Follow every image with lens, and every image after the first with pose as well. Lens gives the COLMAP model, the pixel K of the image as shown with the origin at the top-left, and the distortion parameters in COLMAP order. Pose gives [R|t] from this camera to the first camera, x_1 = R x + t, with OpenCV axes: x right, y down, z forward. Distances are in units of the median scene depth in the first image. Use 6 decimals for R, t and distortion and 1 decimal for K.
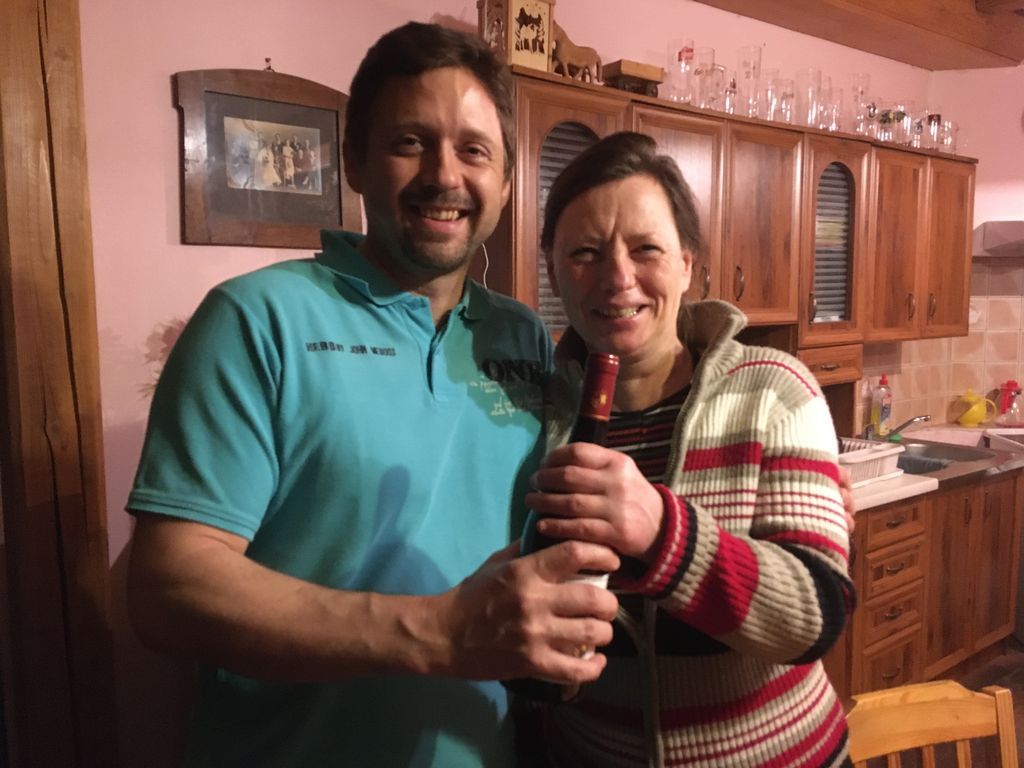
lens RADIAL K [[848.3, 0, 518.6], [0, 848.3, 385.1], [0, 0, 1]] dist [0.044889, -0.030076]
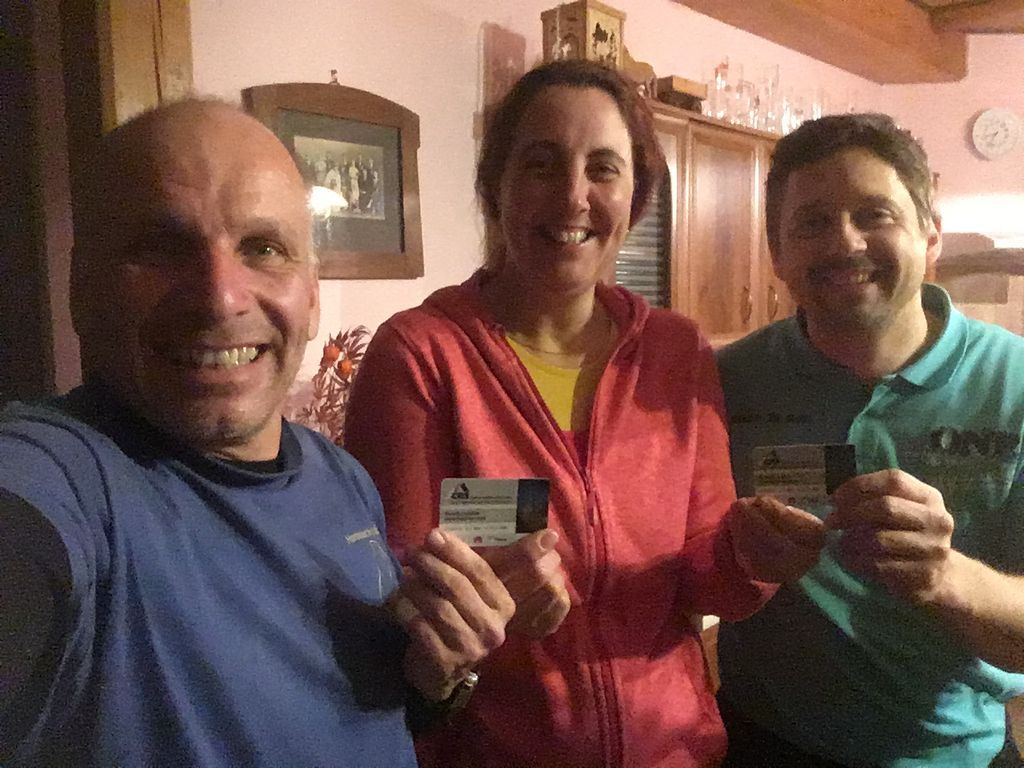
lens RADIAL K [[935.1, 0, 509.7], [0, 935.1, 373.6], [0, 0, 1]] dist [-0.004077, 0.000000]
pose [[0.983172, -0.031634, 0.179921, -0.261401], [0.035661, 0.999180, -0.019193, -0.034539], [-0.179166, 0.025286, 0.983494, 0.011823]]
